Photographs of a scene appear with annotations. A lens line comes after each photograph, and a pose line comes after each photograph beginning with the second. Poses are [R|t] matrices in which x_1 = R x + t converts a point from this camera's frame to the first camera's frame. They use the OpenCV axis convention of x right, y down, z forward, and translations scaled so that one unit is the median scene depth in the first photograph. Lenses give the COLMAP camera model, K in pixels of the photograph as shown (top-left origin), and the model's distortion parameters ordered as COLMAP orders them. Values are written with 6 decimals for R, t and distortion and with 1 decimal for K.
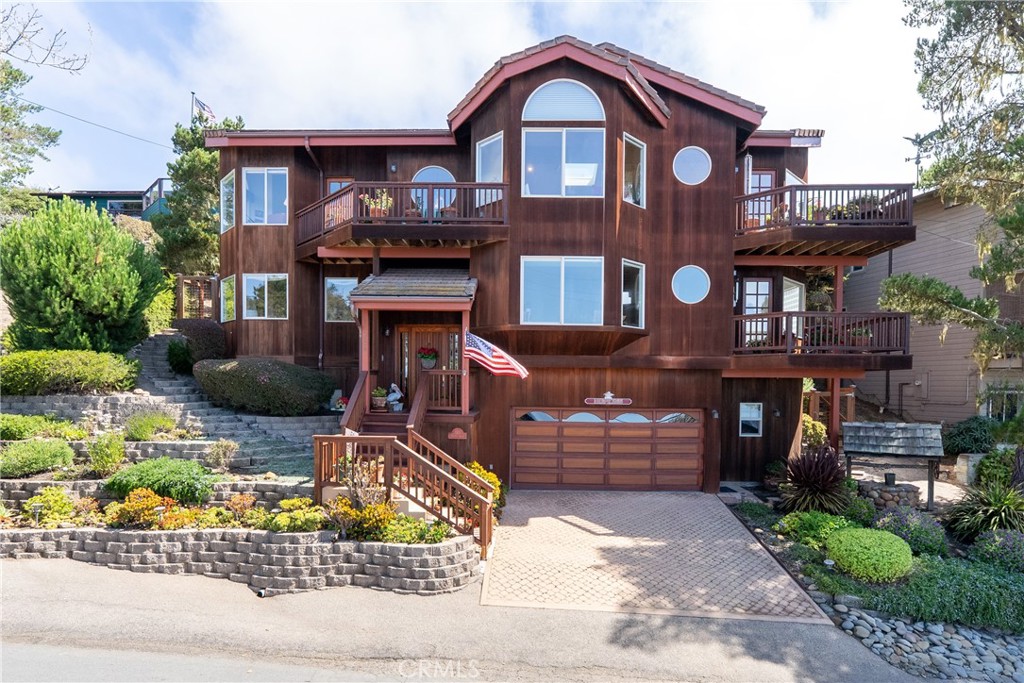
lens RADIAL K [[465.7, 0, 498.2], [0, 465.7, 373.8], [0, 0, 1]] dist [-0.007170, 0.002778]
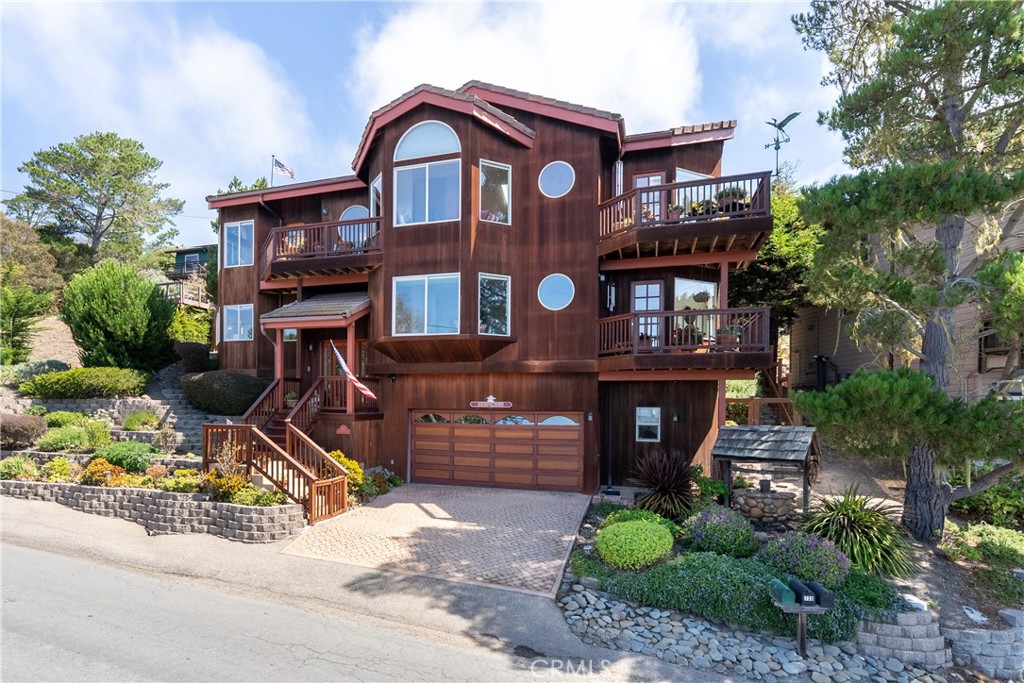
lens RADIAL K [[465.7, 0, 450.7], [0, 465.7, 384.6], [0, 0, 1]] dist [-0.007170, 0.002778]
pose [[0.962942, -0.011264, -0.269475, 0.486887], [0.005947, 0.999771, -0.020540, 0.038287], [0.269644, 0.018176, 0.962788, -0.073797]]
